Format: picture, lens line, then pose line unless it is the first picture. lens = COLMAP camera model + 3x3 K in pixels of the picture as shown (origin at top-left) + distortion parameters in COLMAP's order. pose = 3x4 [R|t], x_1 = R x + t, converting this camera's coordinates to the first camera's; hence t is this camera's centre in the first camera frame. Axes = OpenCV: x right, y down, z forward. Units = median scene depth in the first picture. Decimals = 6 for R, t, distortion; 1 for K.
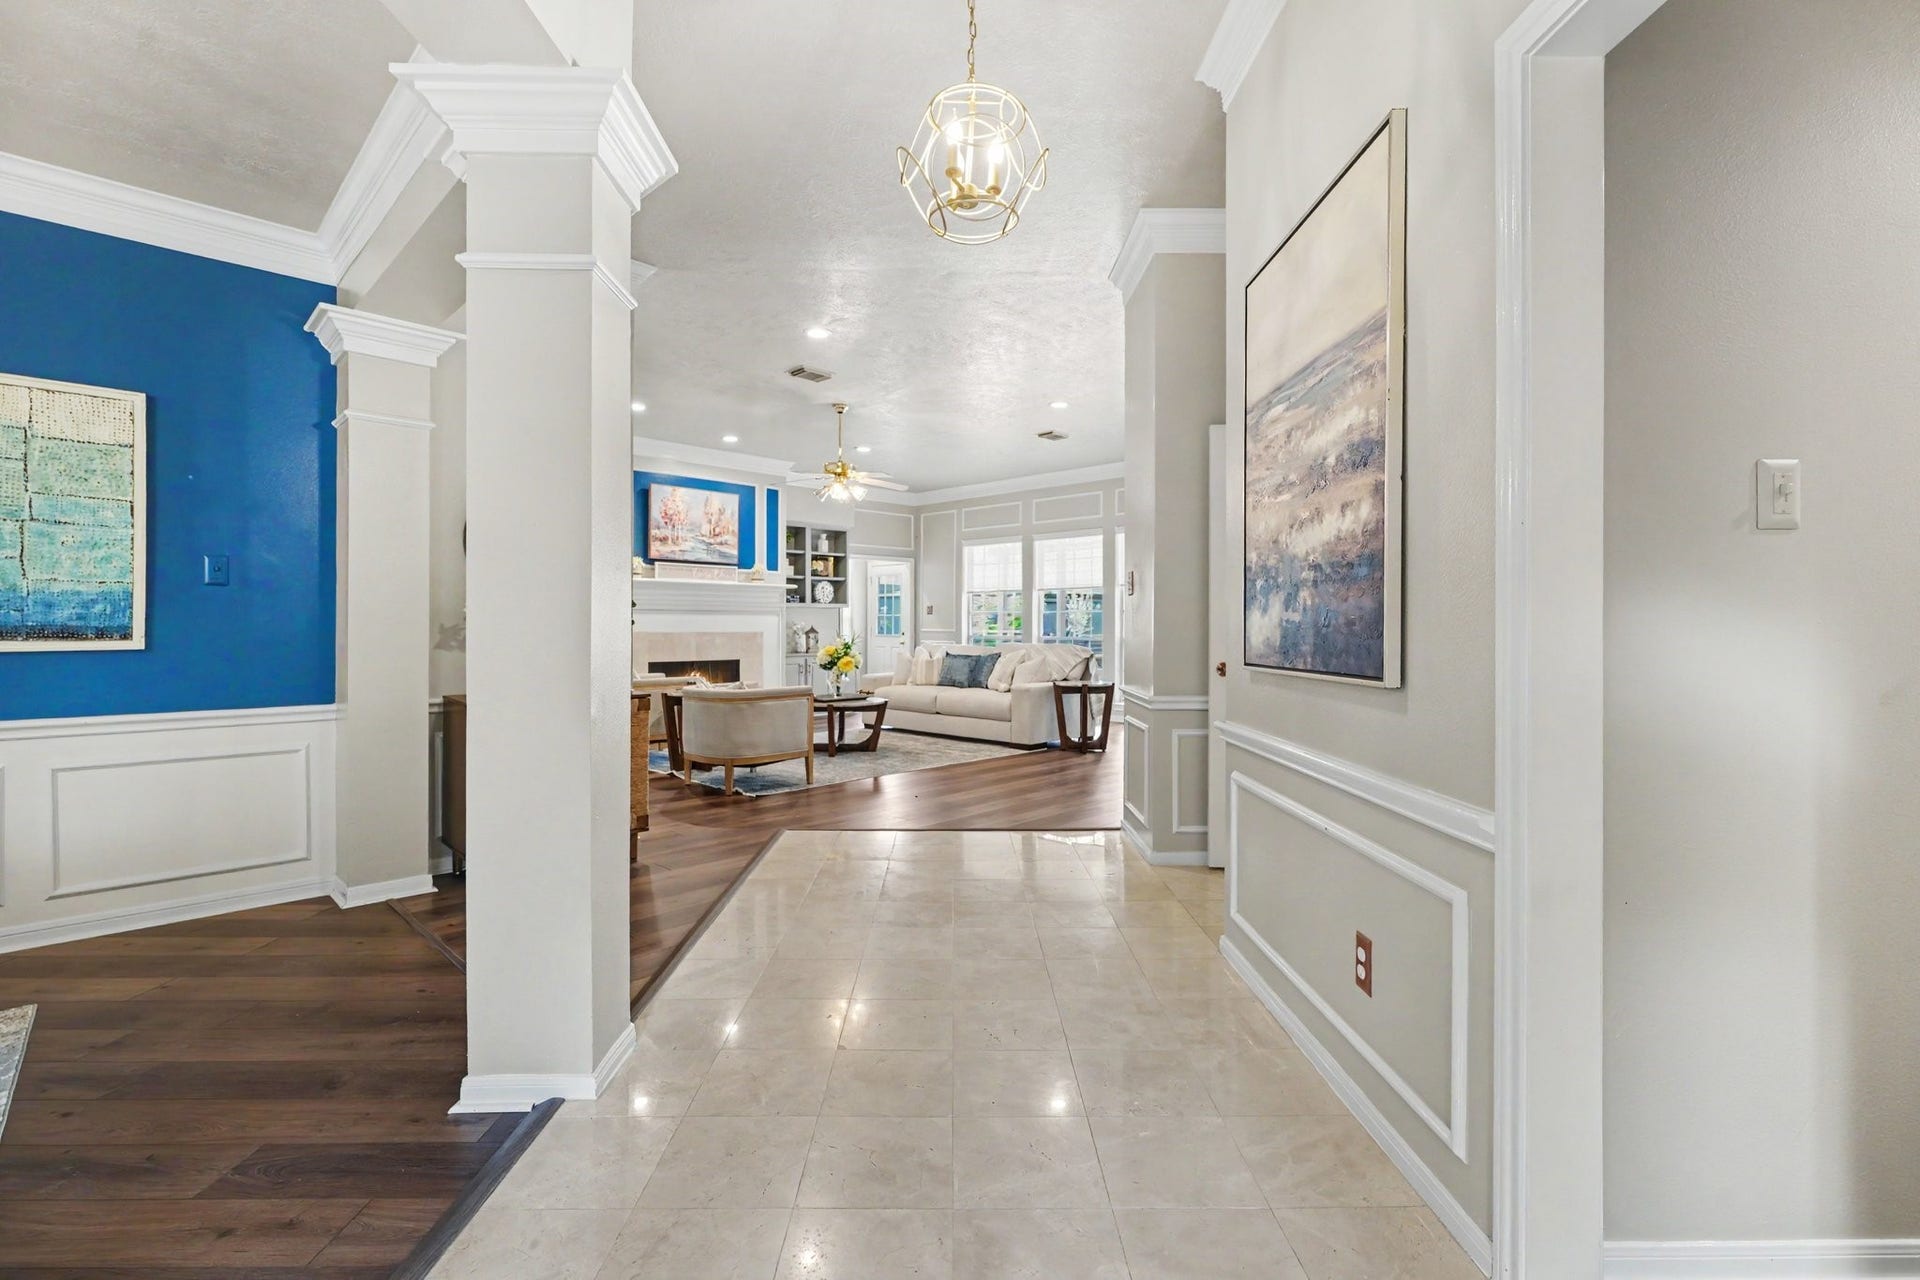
lens RADIAL K [[863.4, 0, 953.0], [0, 863.4, 618.7], [0, 0, 1]] dist [-0.001837, -0.000152]
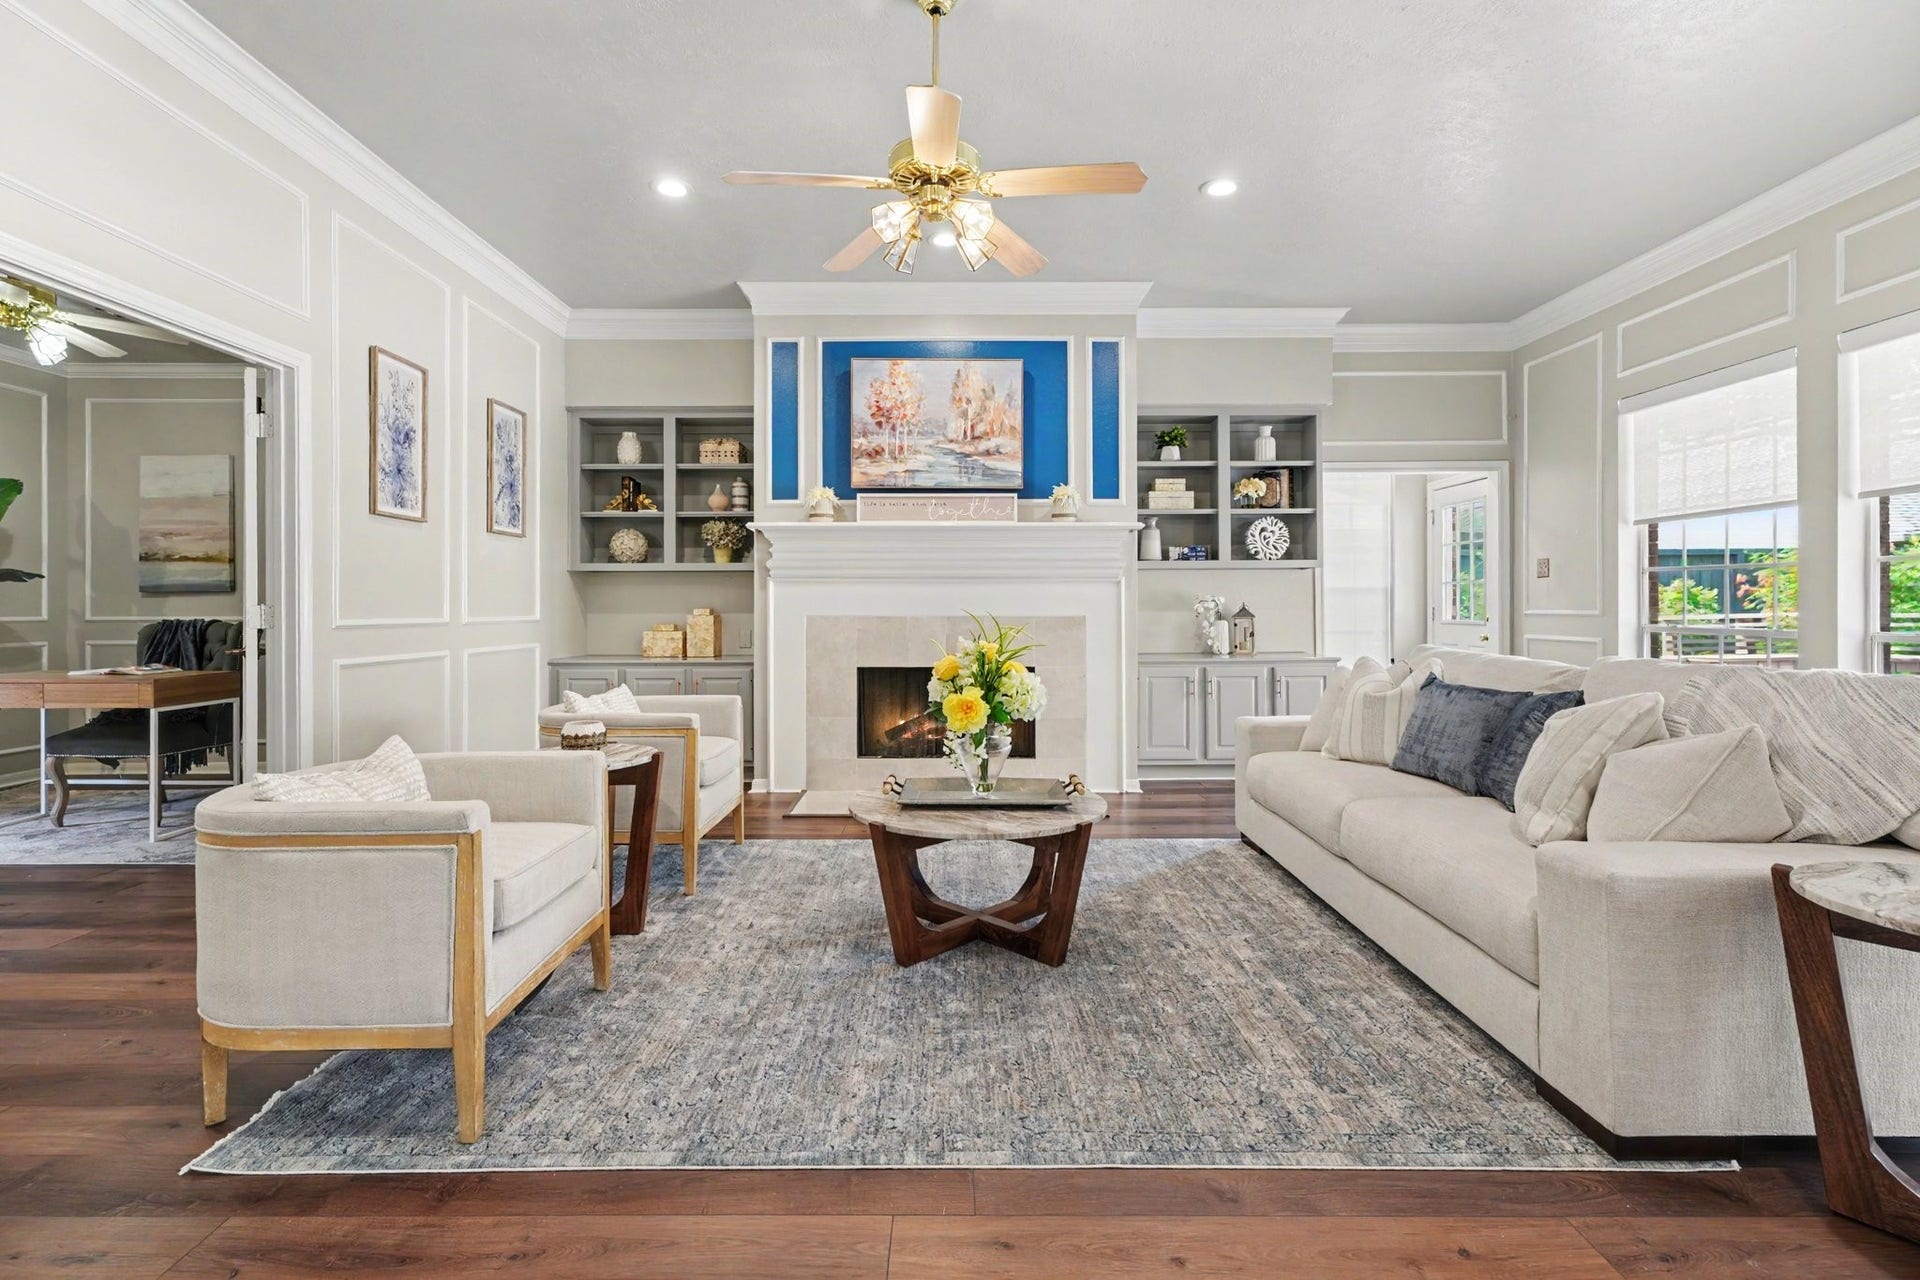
lens RADIAL K [[875.3, 0, 952.5], [0, 875.3, 610.9], [0, 0, 1]] dist [-0.001365, 0.000202]
pose [[0.709342, 0.001162, -0.704864, 0.102854], [0.009278, 0.999897, 0.010985, 0.006052], [0.704804, -0.014332, 0.709258, 0.584493]]
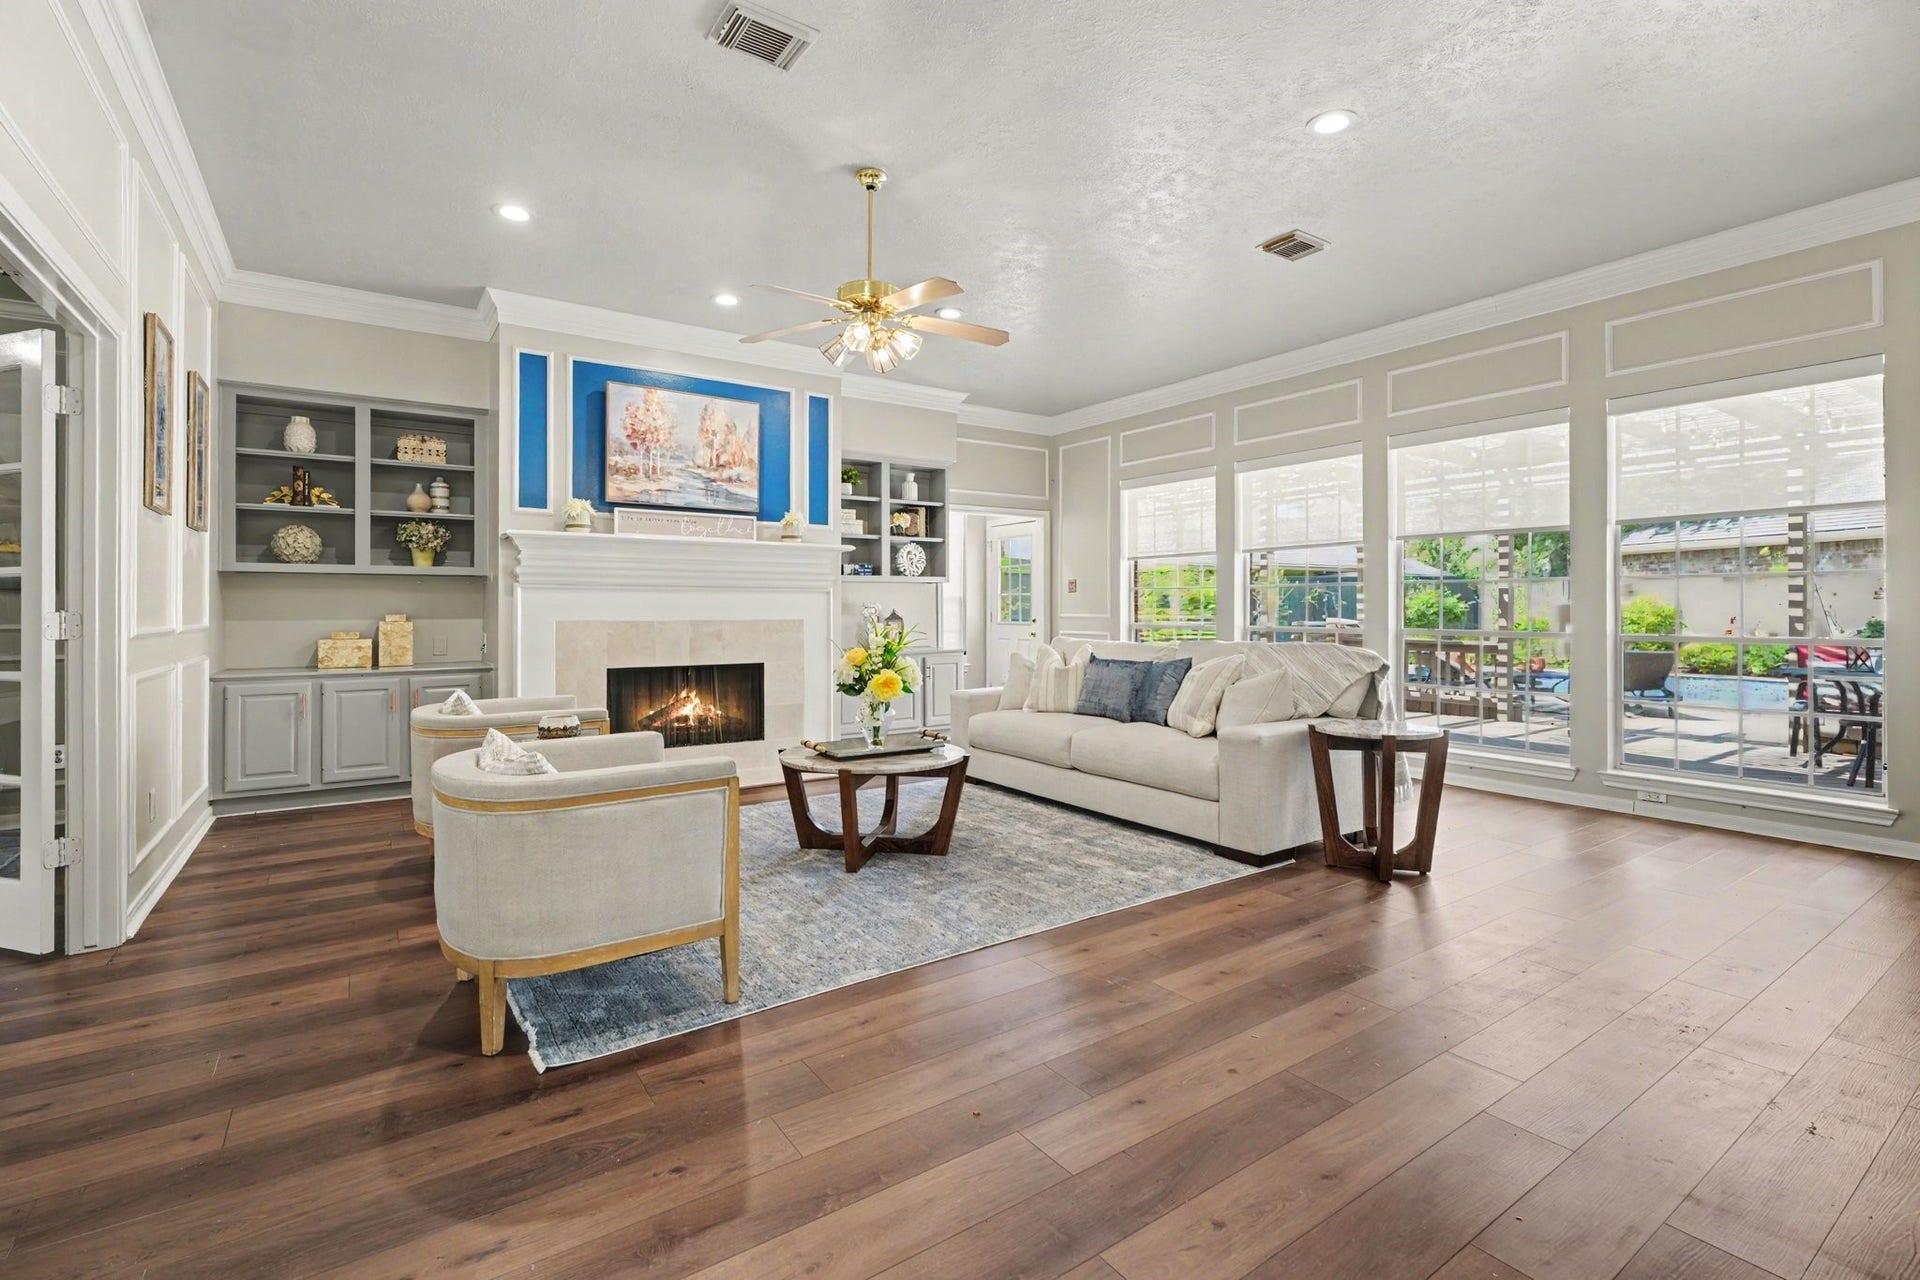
lens RADIAL K [[863.4, 0, 953.0], [0, 863.4, 618.7], [0, 0, 1]] dist [-0.001837, -0.000152]
pose [[0.983663, -0.001060, -0.180019, 0.005265], [0.004599, 0.999804, 0.019242, 0.003019], [0.179963, -0.019755, 0.983475, 0.401275]]
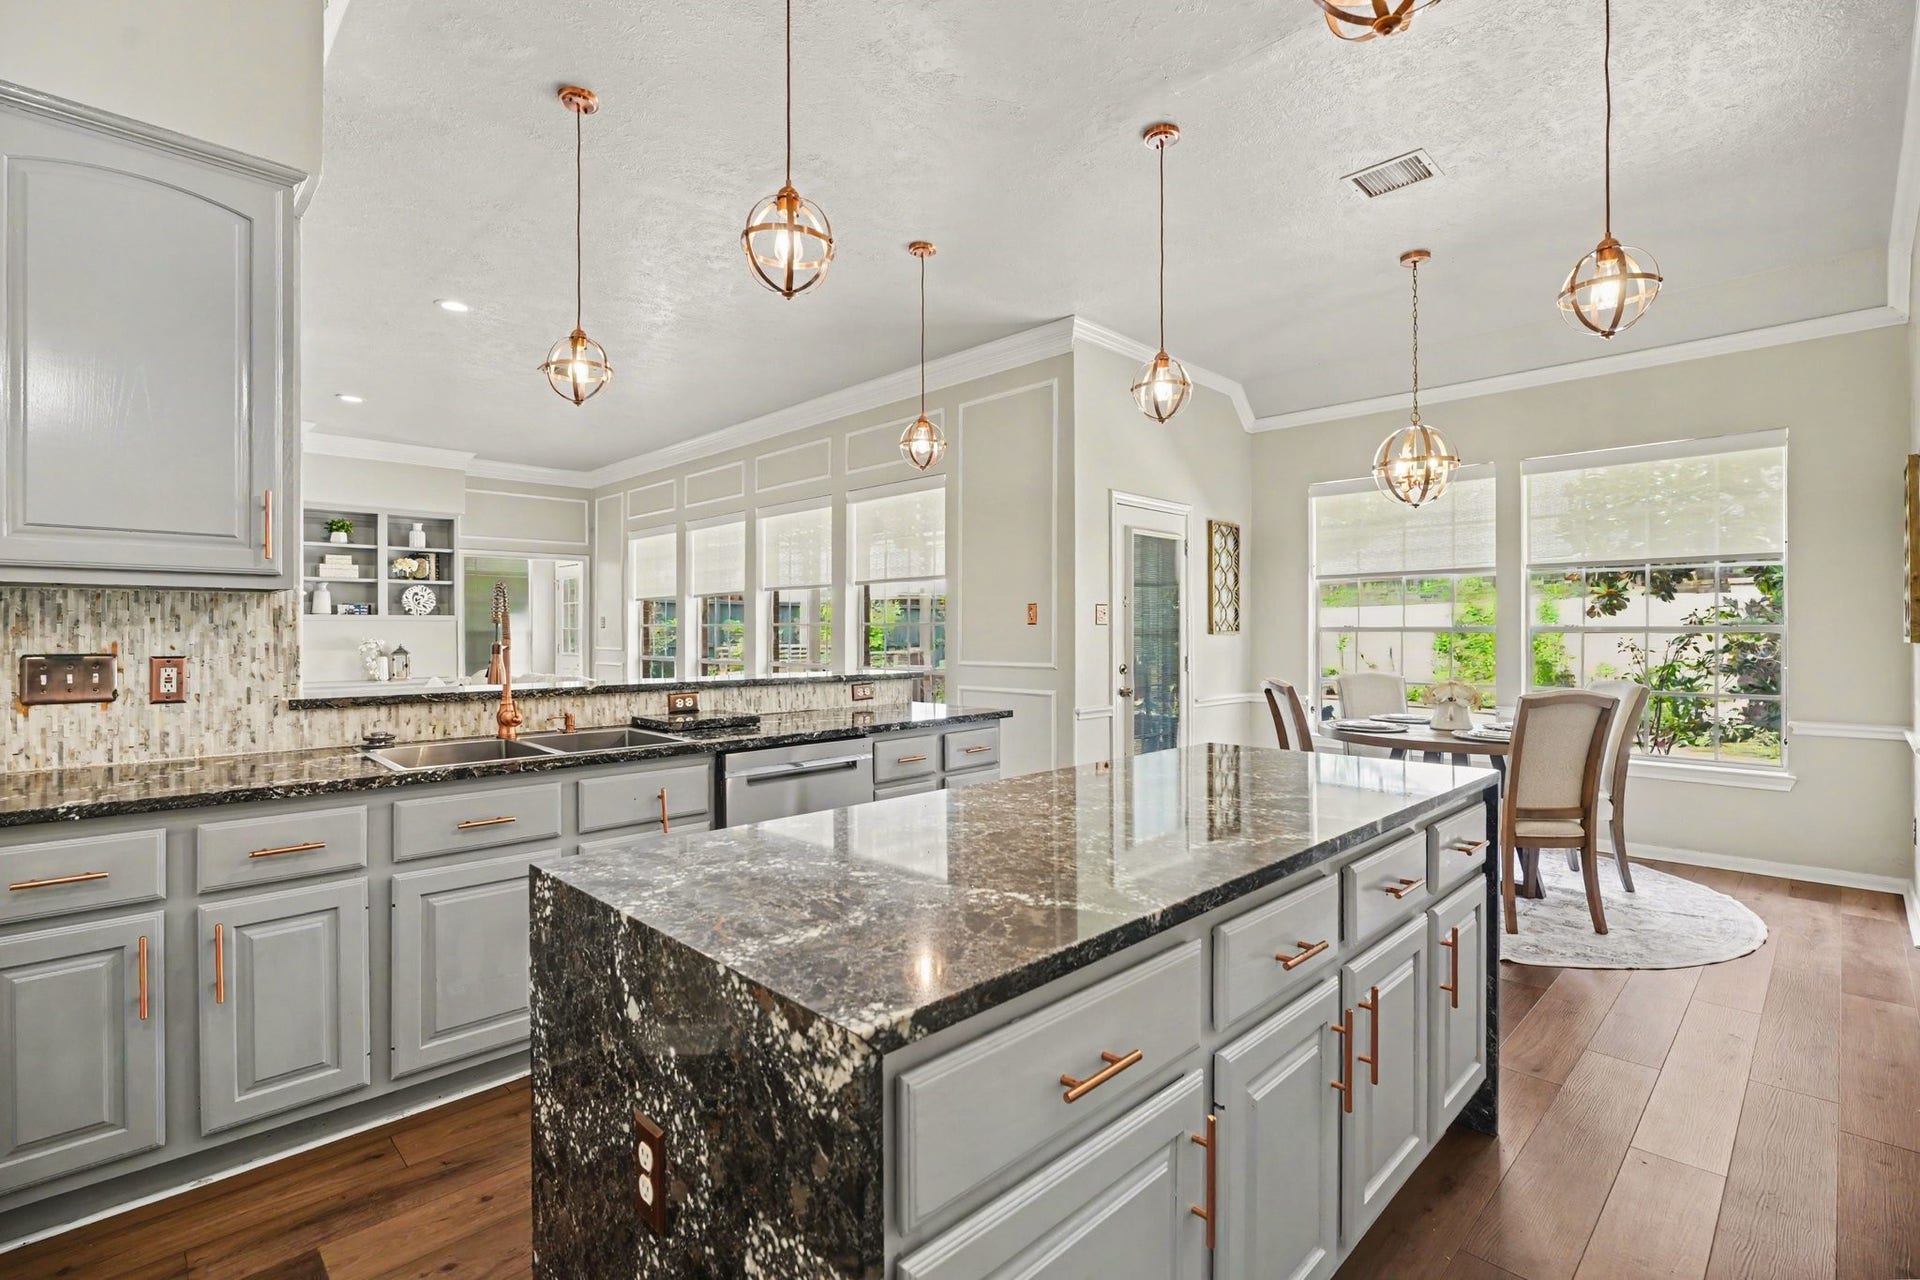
lens RADIAL K [[875.3, 0, 952.5], [0, 875.3, 610.9], [0, 0, 1]] dist [-0.001365, 0.000202]
pose [[0.999820, -0.017925, -0.006224, 0.381308], [0.017760, 0.999516, -0.025554, 0.007652], [0.006679, 0.025439, 0.999654, 0.282102]]
